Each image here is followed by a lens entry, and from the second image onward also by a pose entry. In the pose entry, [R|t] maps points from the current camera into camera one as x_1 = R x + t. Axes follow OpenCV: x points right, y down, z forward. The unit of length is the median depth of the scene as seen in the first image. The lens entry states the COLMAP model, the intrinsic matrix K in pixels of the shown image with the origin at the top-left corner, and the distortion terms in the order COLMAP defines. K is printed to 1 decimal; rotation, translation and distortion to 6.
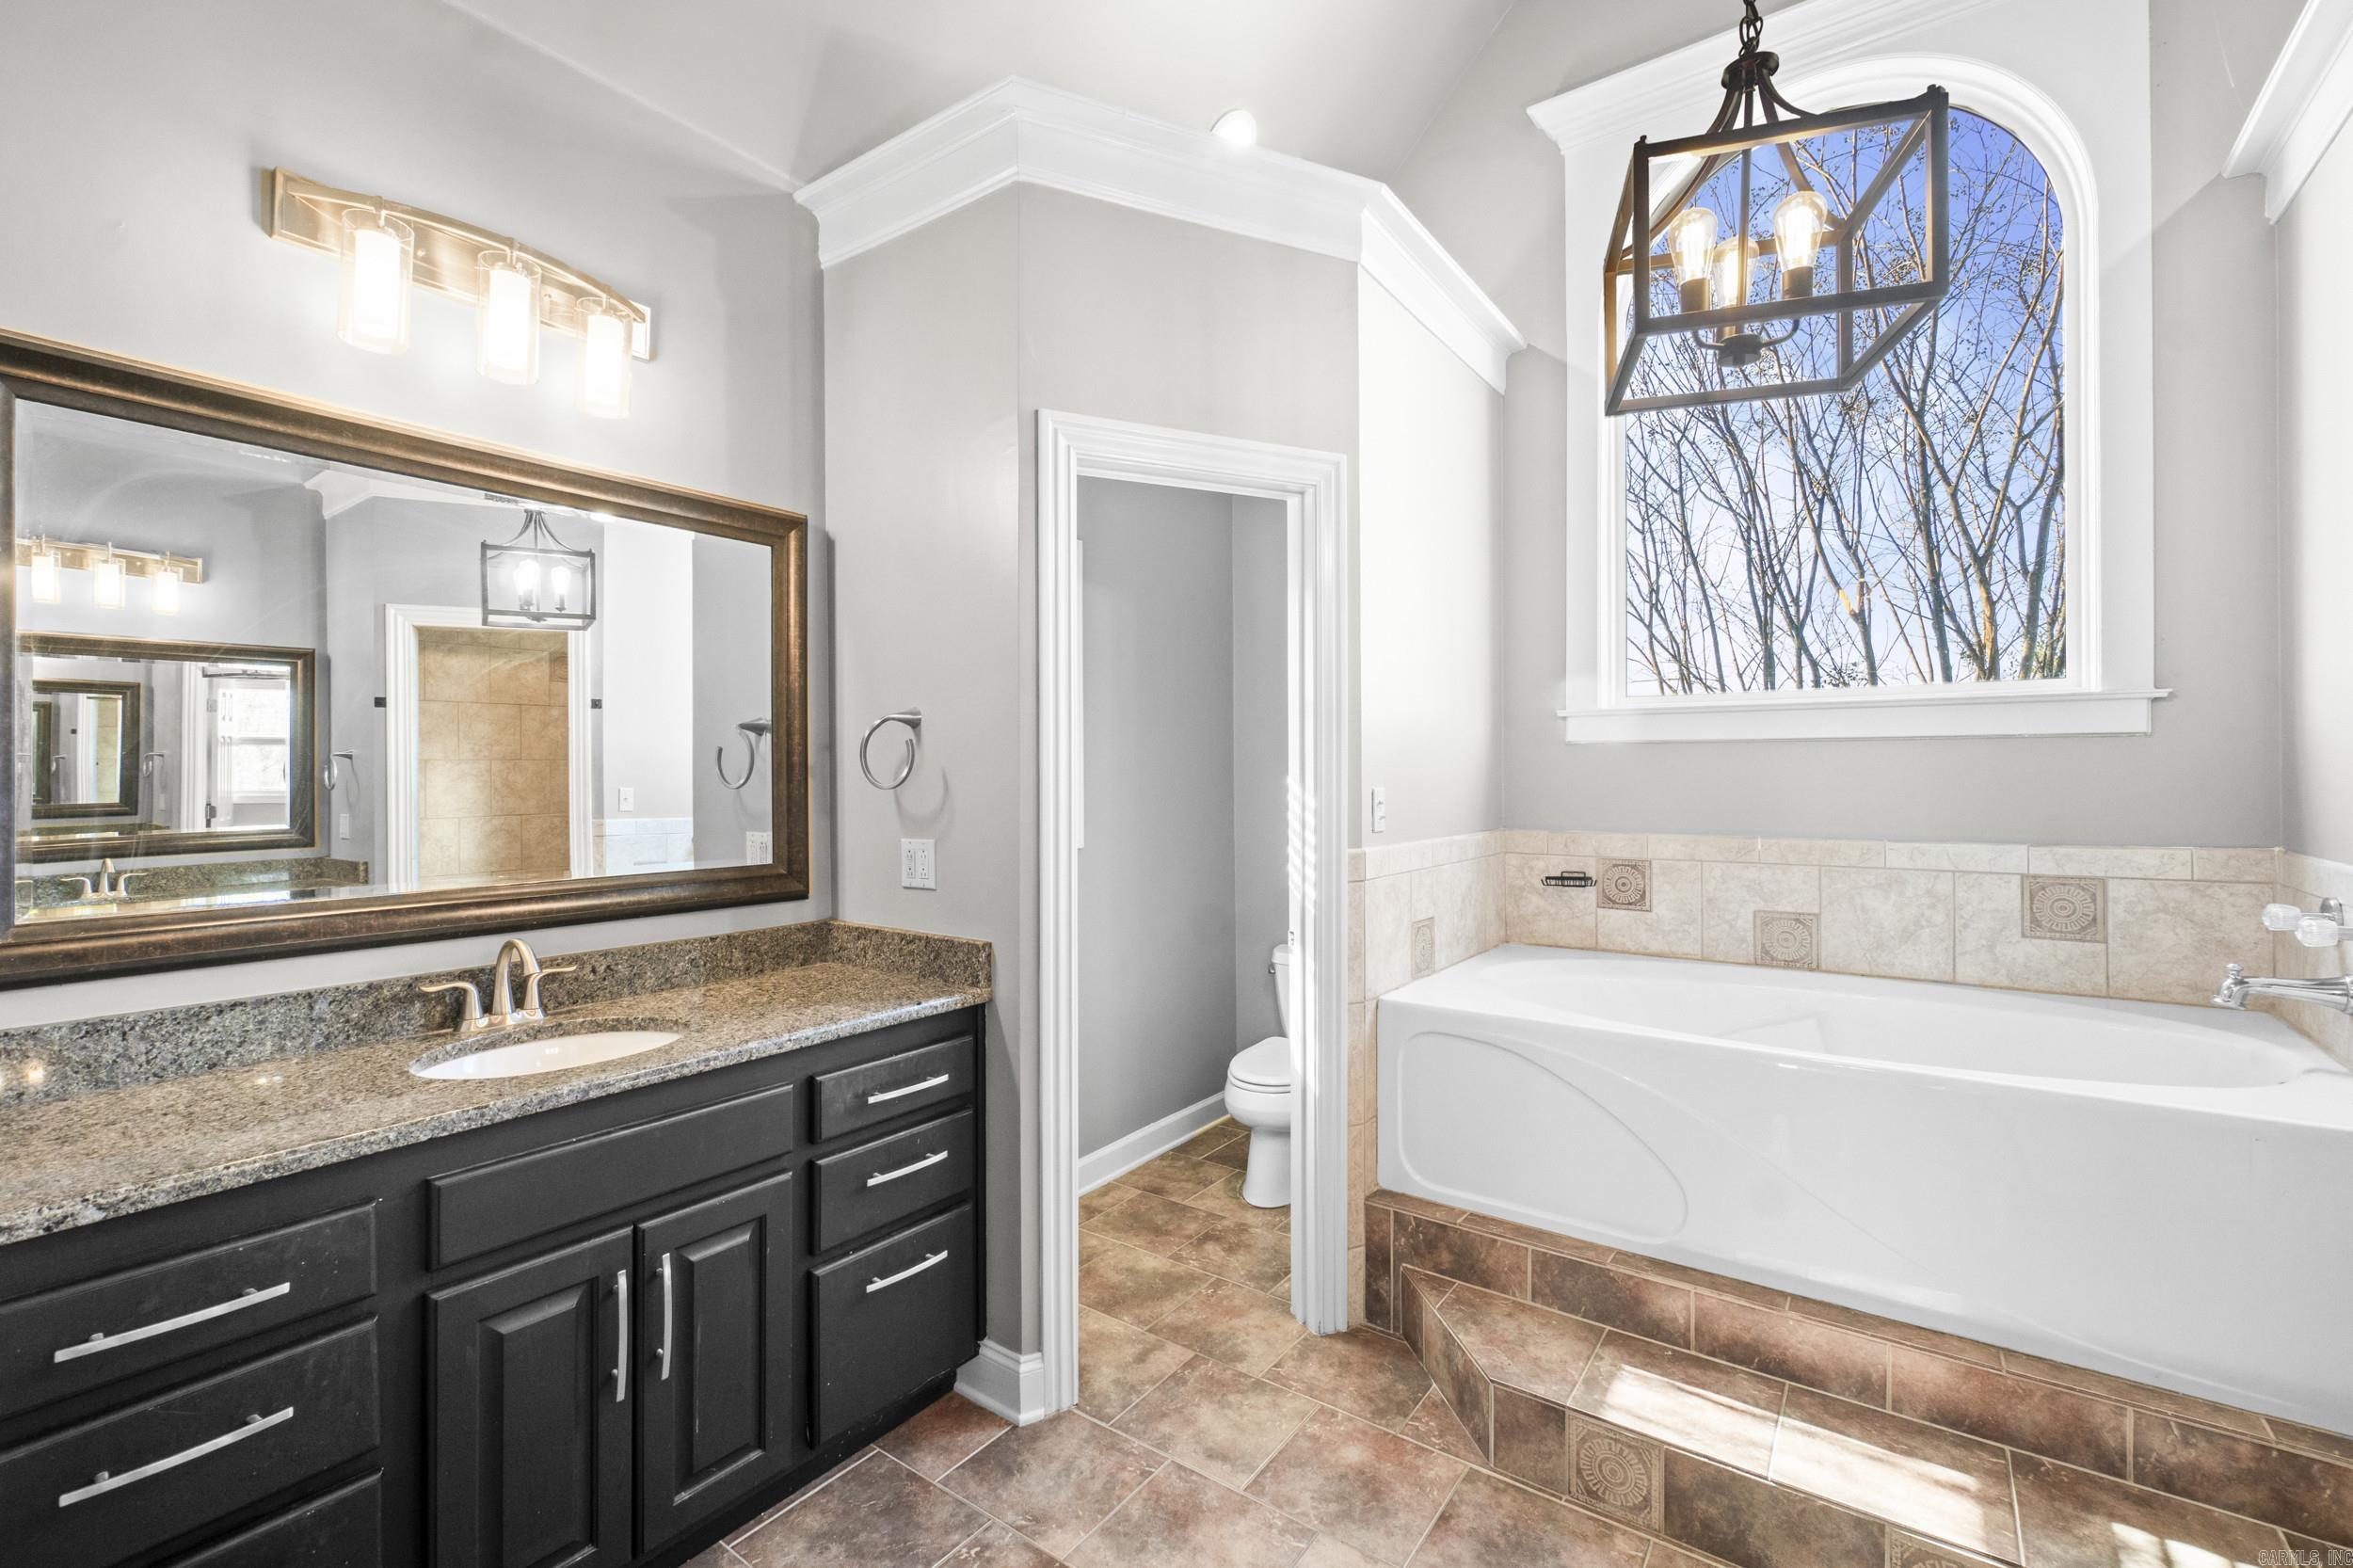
lens RADIAL K [[1021.4, 0, 1163.6], [0, 1021.4, 774.0], [0, 0, 1]] dist [-0.003869, -0.001115]
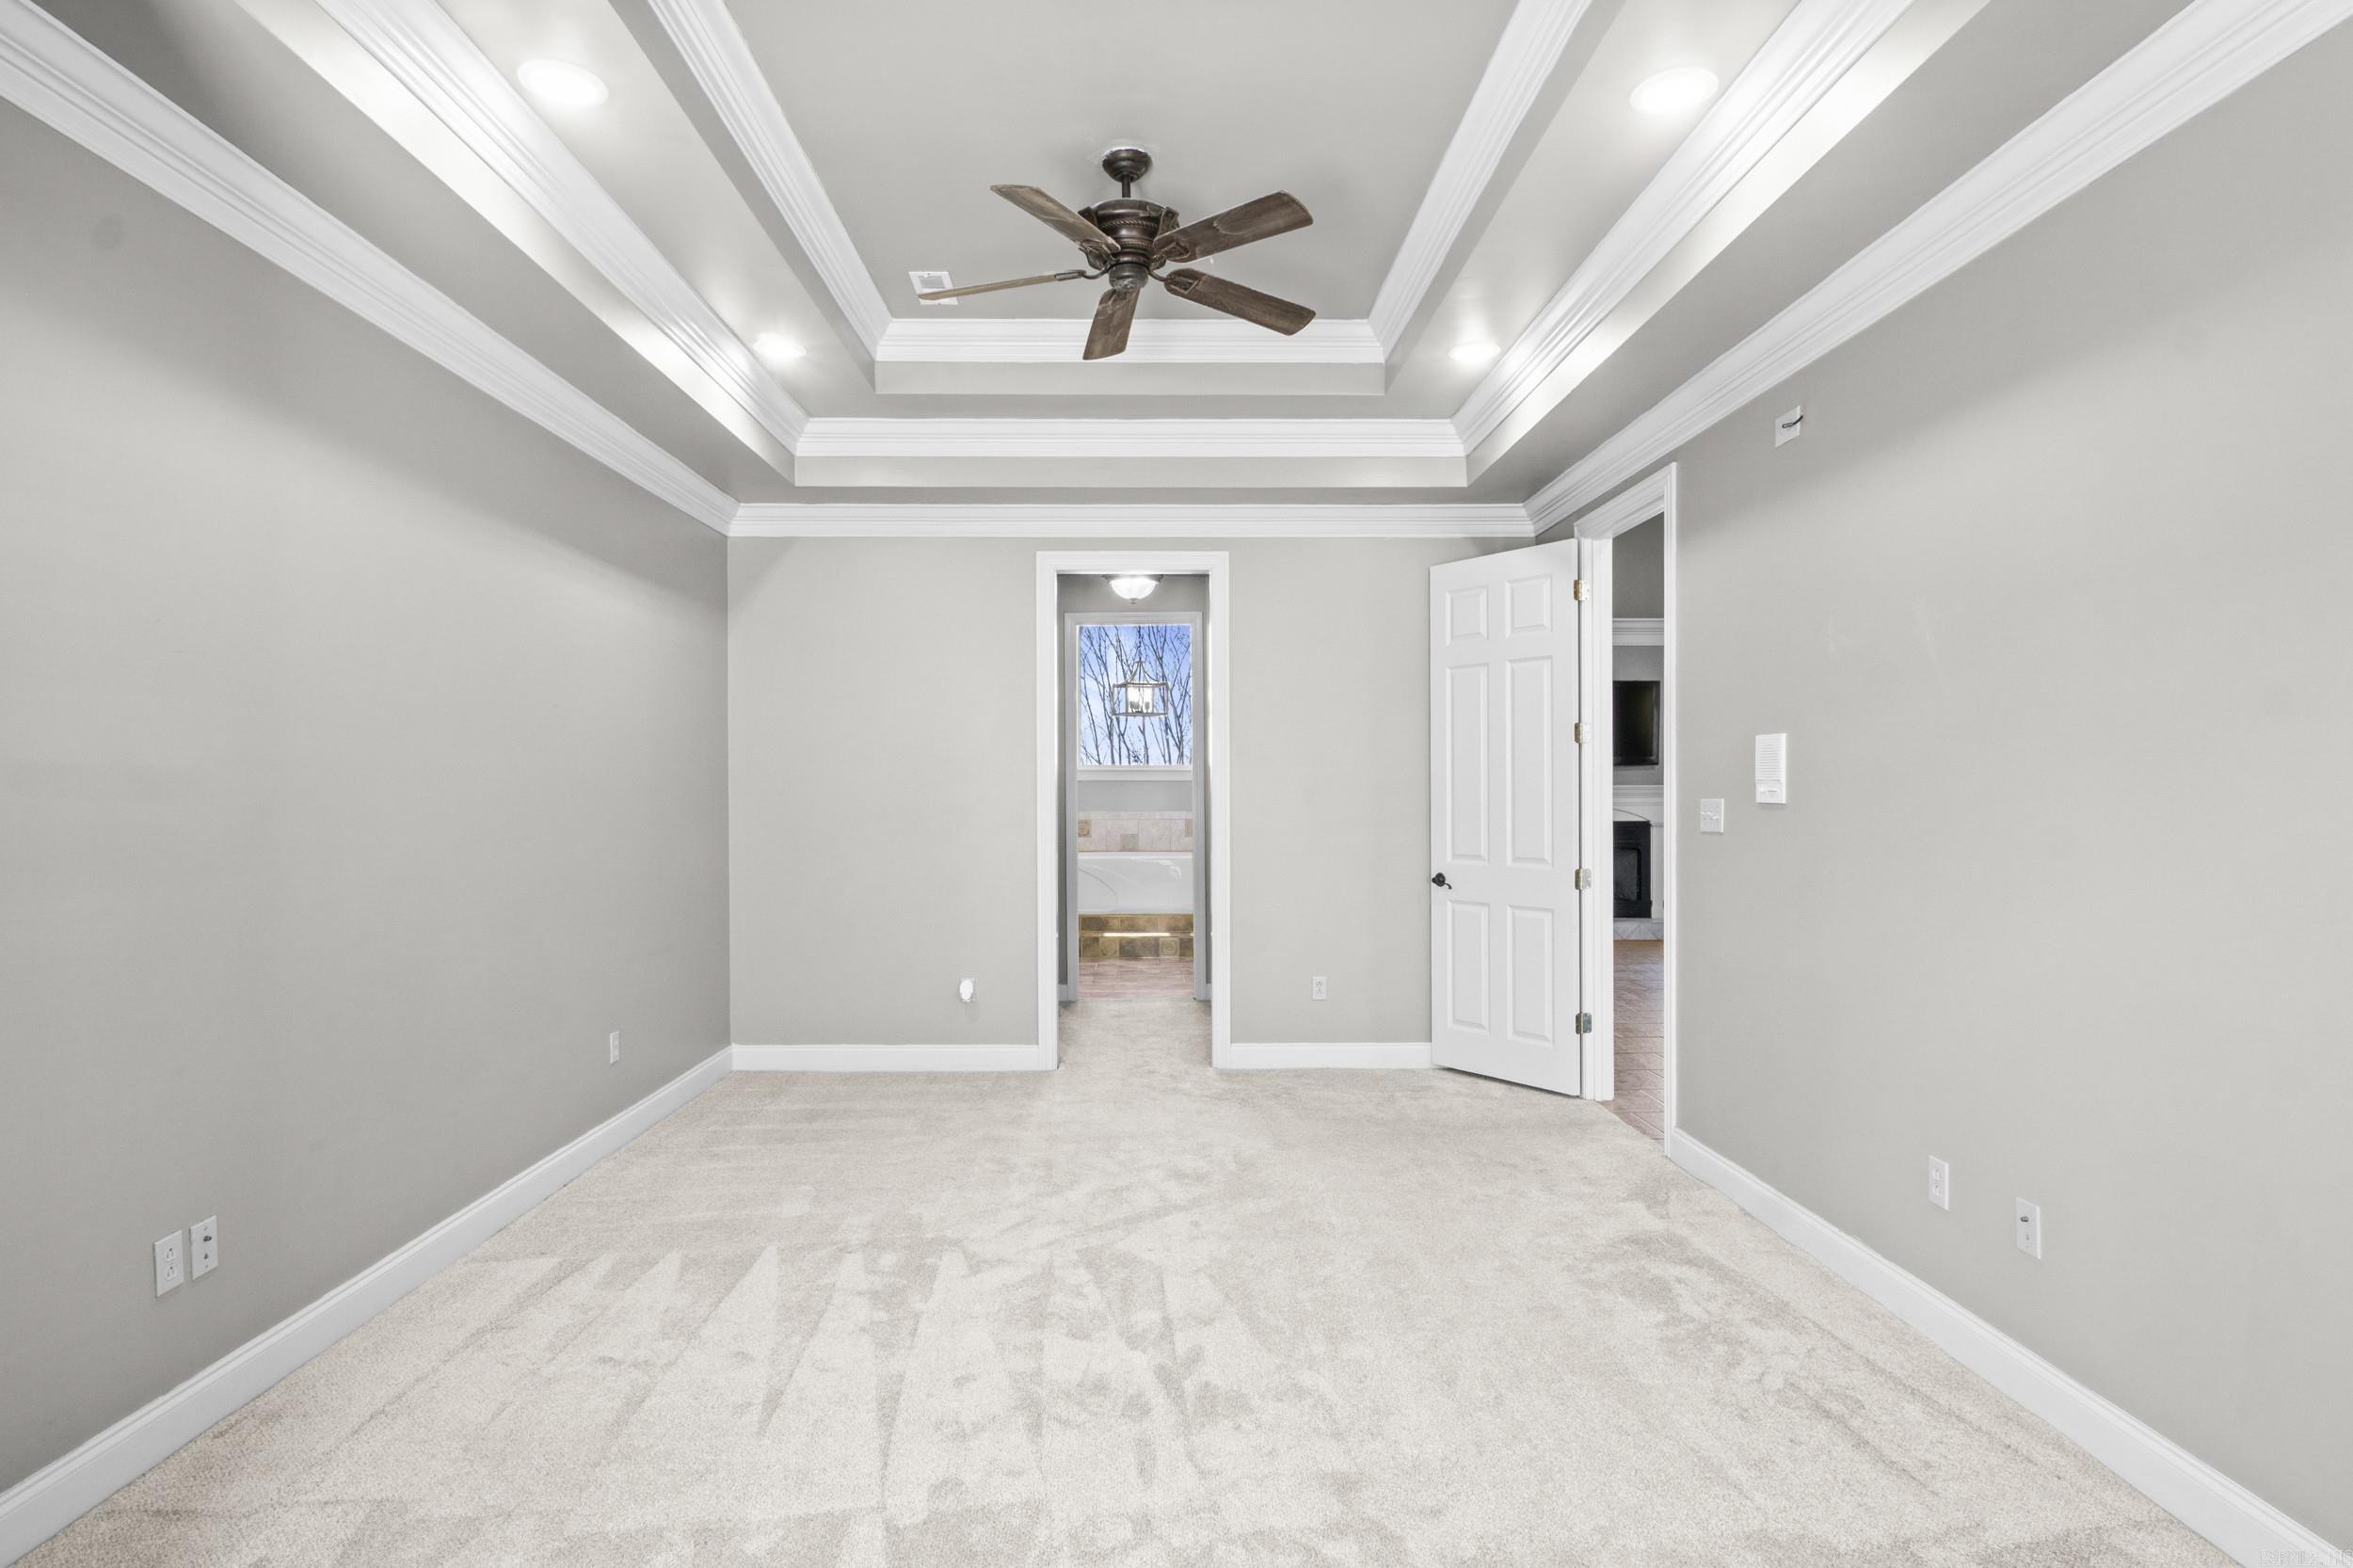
lens RADIAL K [[1216.8, 0, 1178.0], [0, 1216.8, 788.9], [0, 0, 1]] dist [-0.000570, -0.000167]
pose [[0.792687, -0.004301, 0.609613, -1.841100], [0.007580, 0.999967, -0.002802, 0.003783], [-0.609581, 0.006842, 0.792694, -2.452272]]
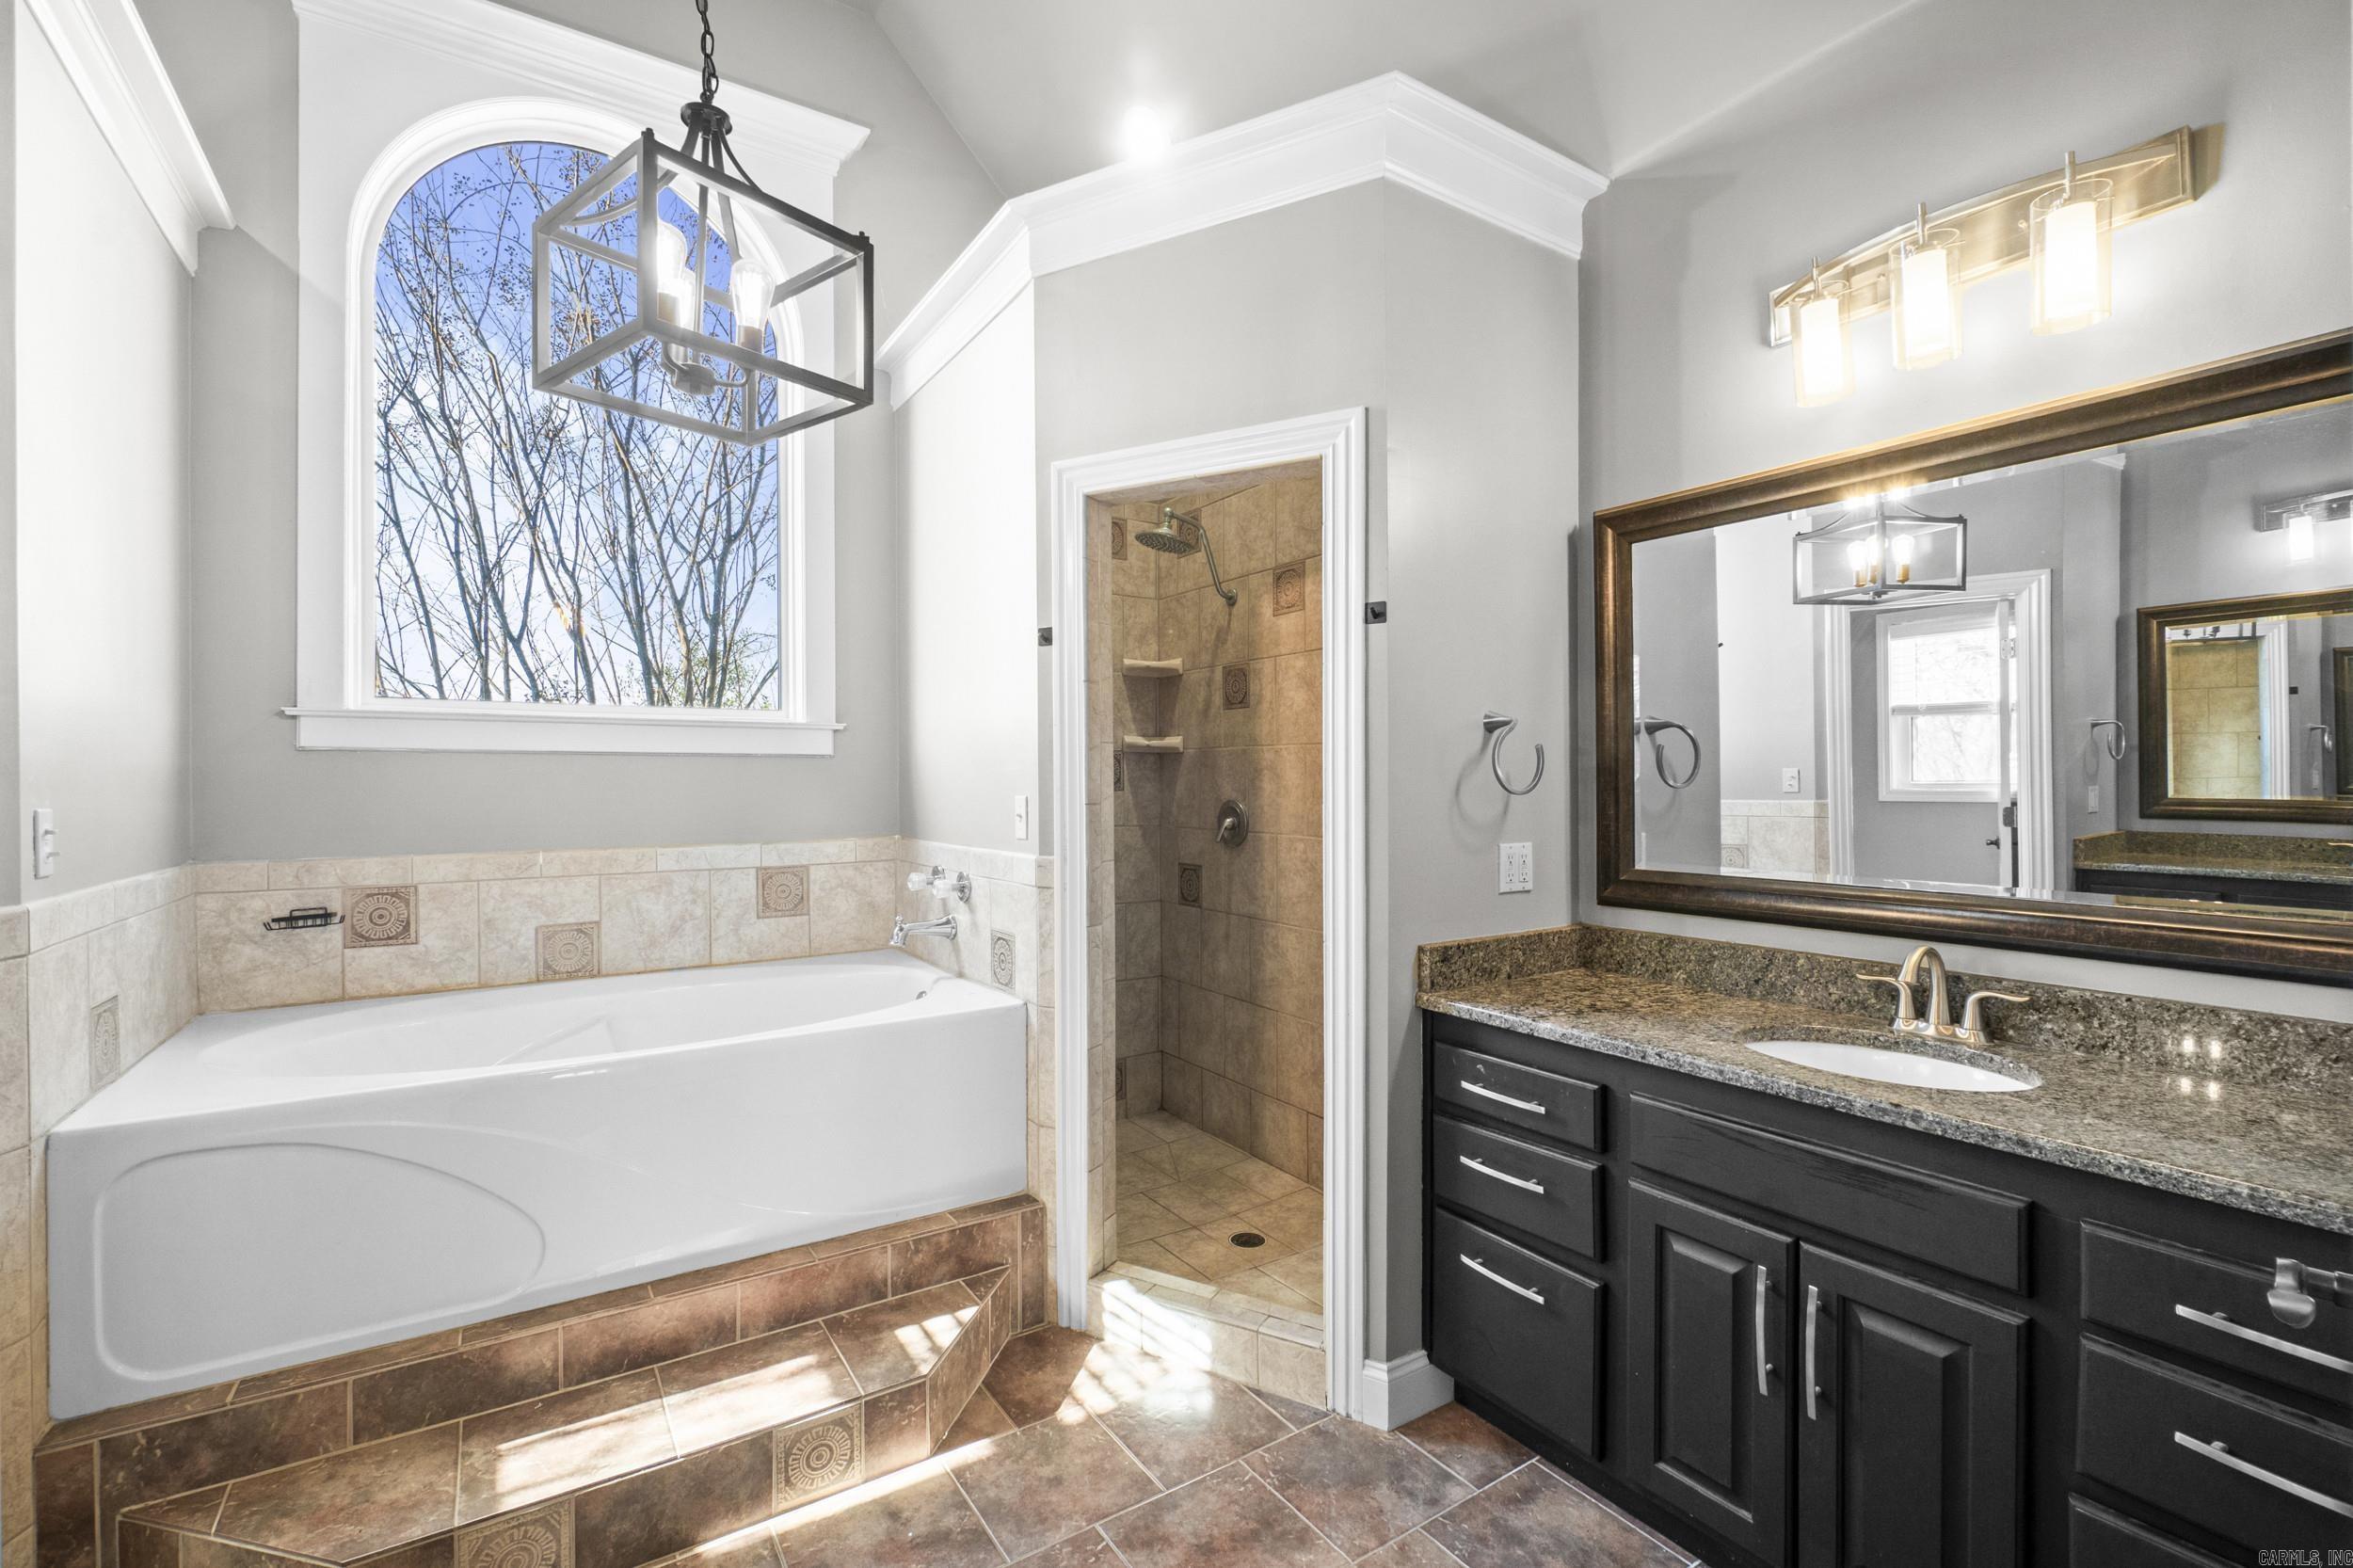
lens RADIAL K [[1021.4, 0, 1166.0], [0, 1021.4, 785.1], [0, 0, 1]] dist [-0.003869, -0.001115]
pose [[0.350987, -0.000877, 0.936380, -0.140466], [0.004197, 0.999991, -0.000637, 0.001872], [-0.936371, 0.004154, 0.350988, 0.104858]]
